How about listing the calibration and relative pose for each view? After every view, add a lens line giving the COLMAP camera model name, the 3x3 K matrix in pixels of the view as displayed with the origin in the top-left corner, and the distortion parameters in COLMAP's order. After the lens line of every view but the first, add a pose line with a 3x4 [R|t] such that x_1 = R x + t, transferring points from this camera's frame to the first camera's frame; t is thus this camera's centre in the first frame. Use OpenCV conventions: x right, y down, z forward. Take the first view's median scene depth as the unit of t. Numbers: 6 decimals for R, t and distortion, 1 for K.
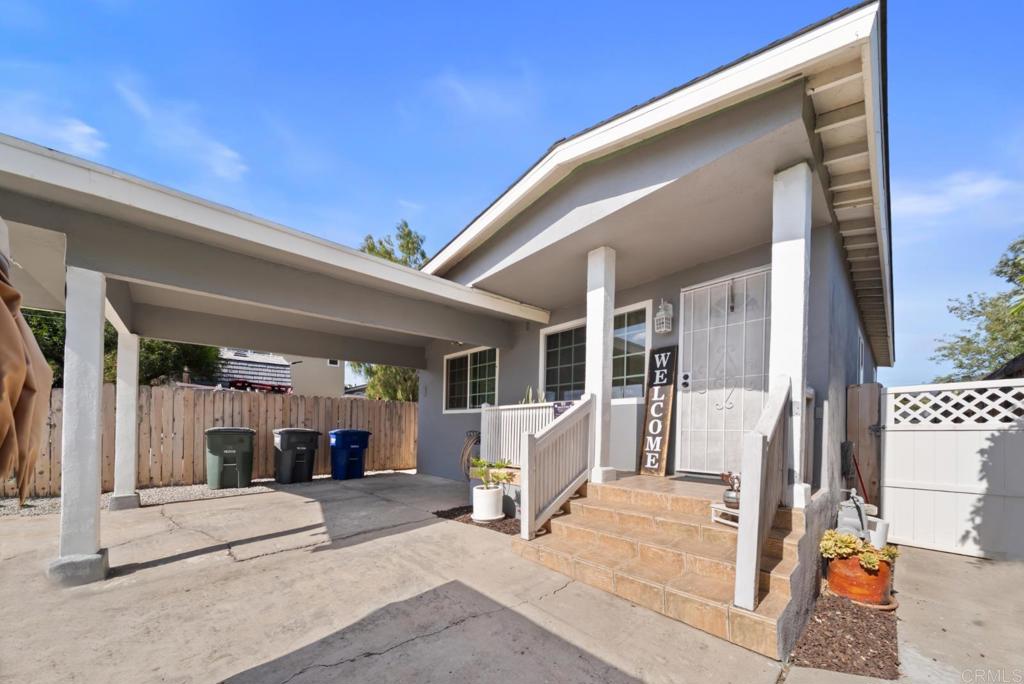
lens RADIAL K [[360.0, 0, 522.7], [0, 360.0, 427.9], [0, 0, 1]] dist [-0.005249, 0.000630]
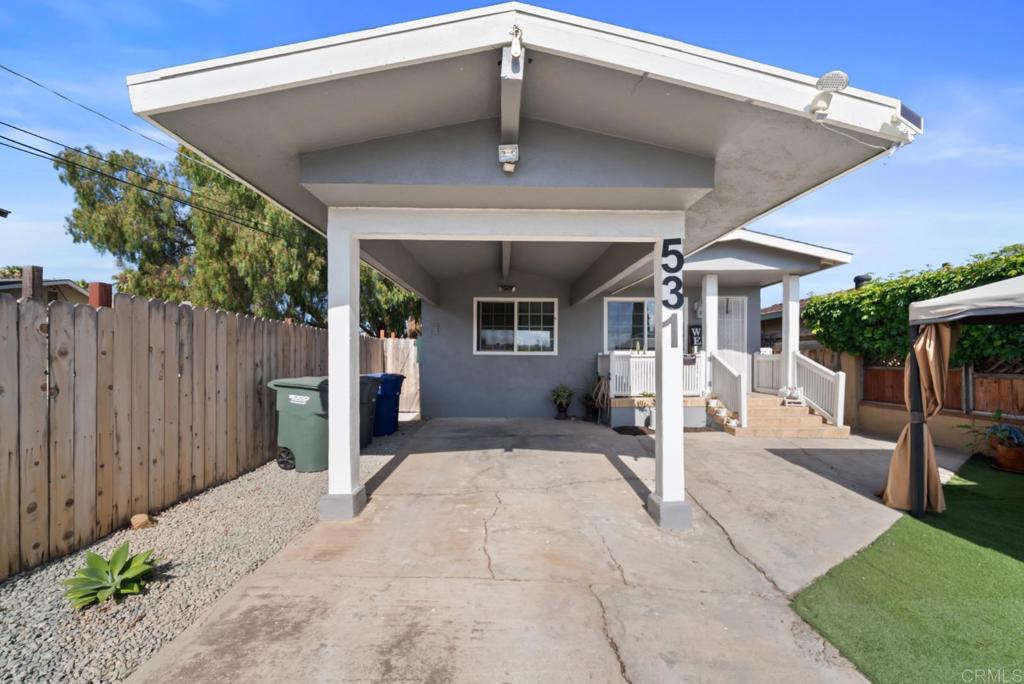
lens RADIAL K [[360.0, 0, 513.3], [0, 360.0, 362.6], [0, 0, 1]] dist [-0.005249, 0.000630]
pose [[0.676941, -0.011672, 0.735945, -1.653371], [0.002012, 0.999900, 0.014008, -0.056728], [-0.736035, -0.008002, 0.676897, 0.425308]]
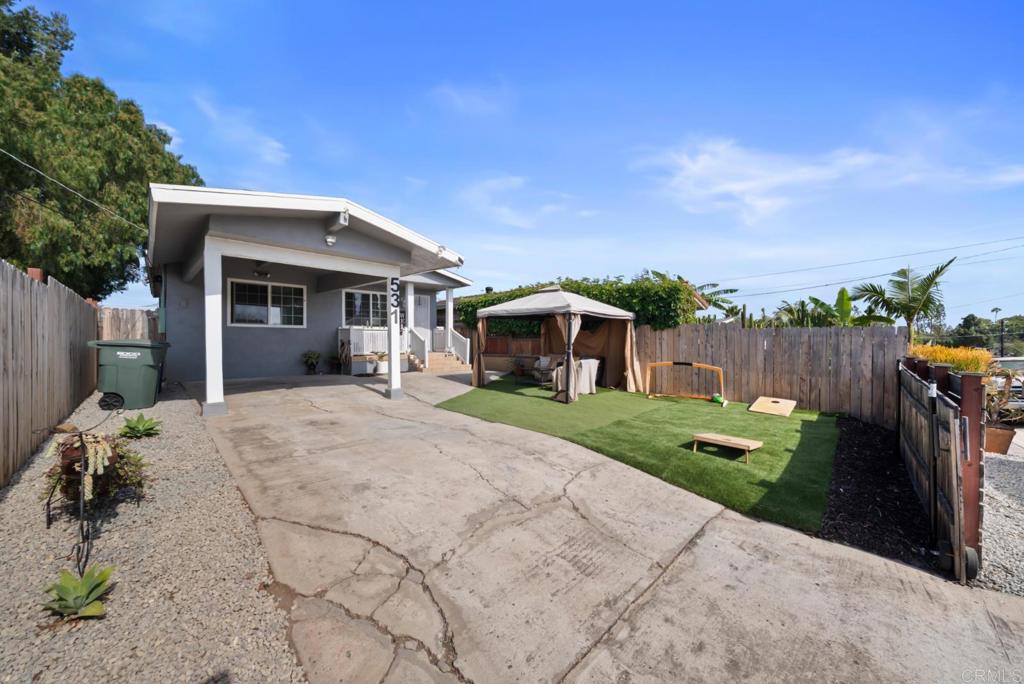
lens RADIAL K [[360.0, 0, 511.0], [0, 360.0, 342.3], [0, 0, 1]] dist [-0.005249, 0.000630]
pose [[-0.029974, -0.017501, 0.999397, -2.678963], [-0.002608, 0.999845, 0.017431, -0.016866], [-0.999547, -0.002084, -0.030015, 0.169191]]
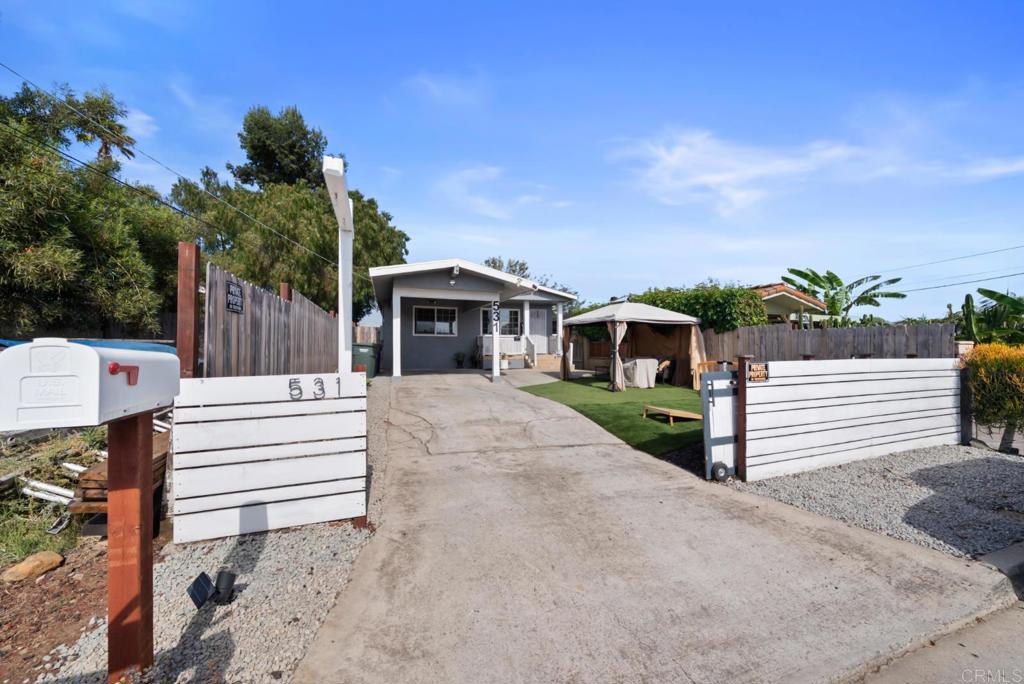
lens RADIAL K [[360.0, 0, 510.4], [0, 360.0, 342.4], [0, 0, 1]] dist [-0.005249, 0.000630]
pose [[0.419735, 0.004859, 0.907634, -3.237917], [0.001929, 0.999979, -0.006245, 0.017404], [-0.907645, 0.004372, 0.419717, -0.518808]]
